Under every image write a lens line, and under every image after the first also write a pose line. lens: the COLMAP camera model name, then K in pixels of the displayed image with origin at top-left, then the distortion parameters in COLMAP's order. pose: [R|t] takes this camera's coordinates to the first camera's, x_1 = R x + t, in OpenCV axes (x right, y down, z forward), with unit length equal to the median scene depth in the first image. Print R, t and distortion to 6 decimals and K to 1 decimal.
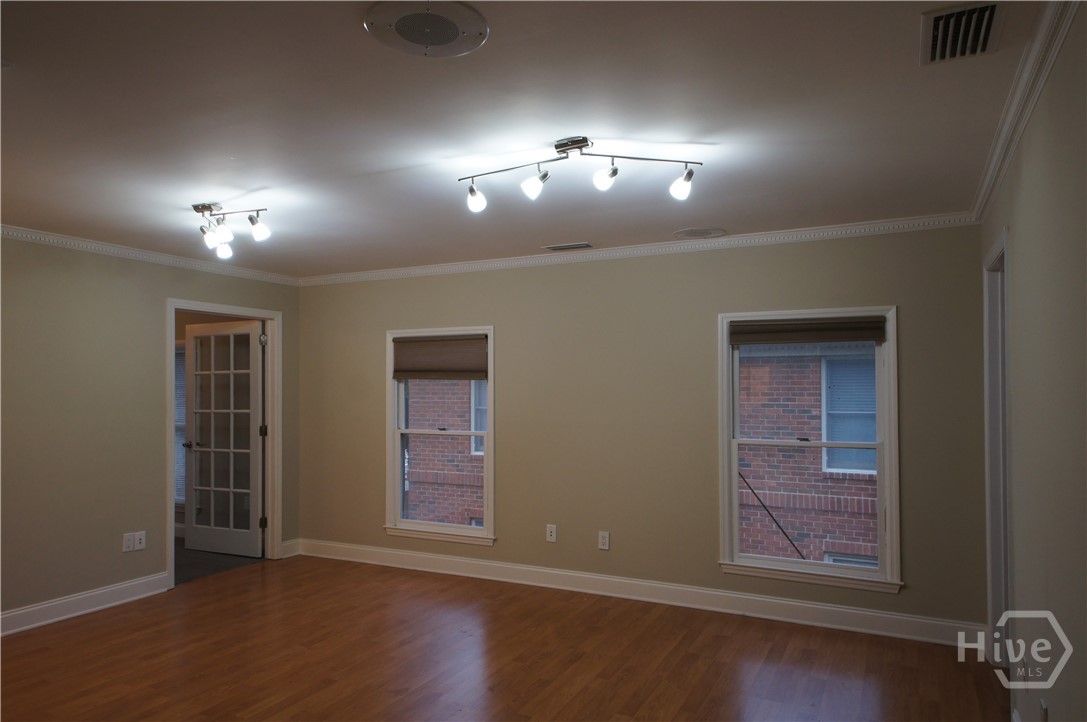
lens RADIAL K [[702.8, 0, 545.5], [0, 702.8, 378.7], [0, 0, 1]] dist [0.052994, -0.043927]
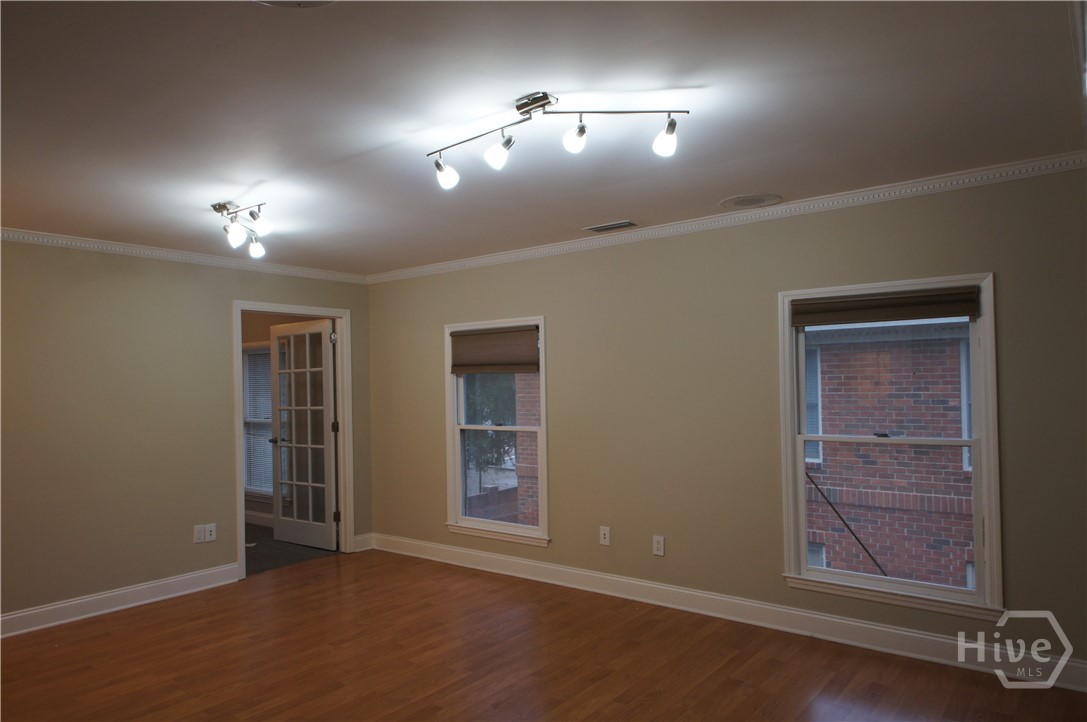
lens RADIAL K [[702.8, 0, 545.5], [0, 702.8, 378.7], [0, 0, 1]] dist [0.052994, -0.043927]
pose [[0.980513, -0.017779, -0.195646, 0.121645], [0.019485, 0.999787, 0.006799, 0.003650], [0.195484, -0.010479, 0.980651, 0.074681]]
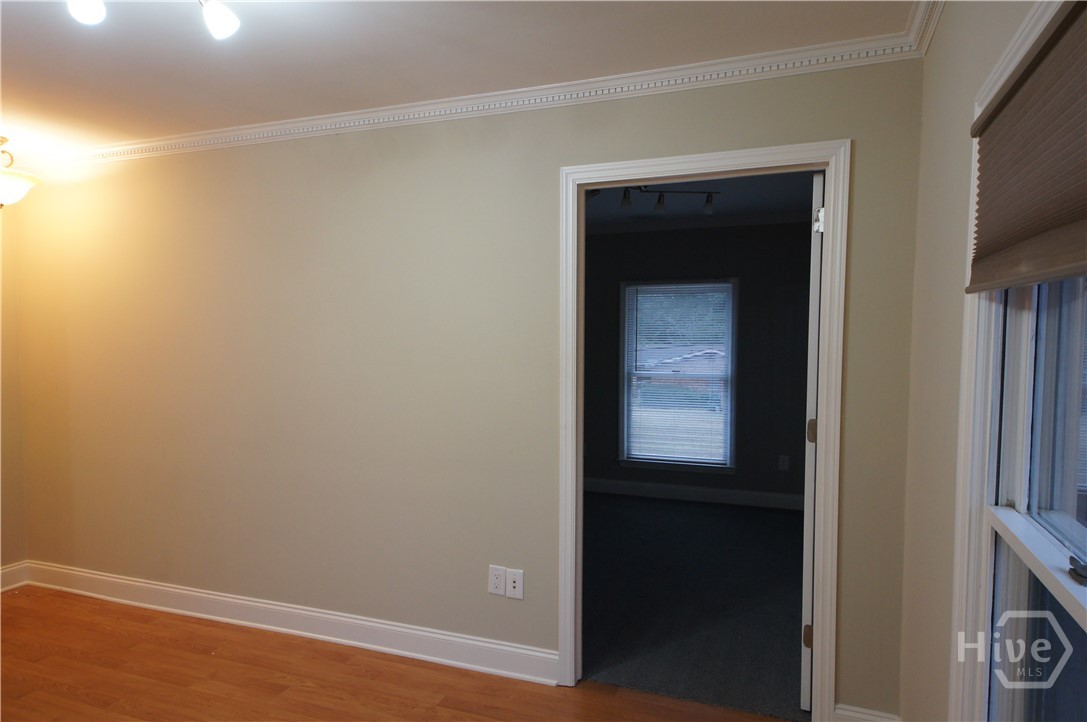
lens RADIAL K [[694.7, 0, 541.2], [0, 694.7, 376.8], [0, 0, 1]] dist [0.053124, -0.043211]
pose [[0.088456, 0.063566, -0.994050, 0.013103], [0.013240, 0.997798, 0.064984, 0.013085], [0.995992, -0.018909, 0.087420, 0.973087]]
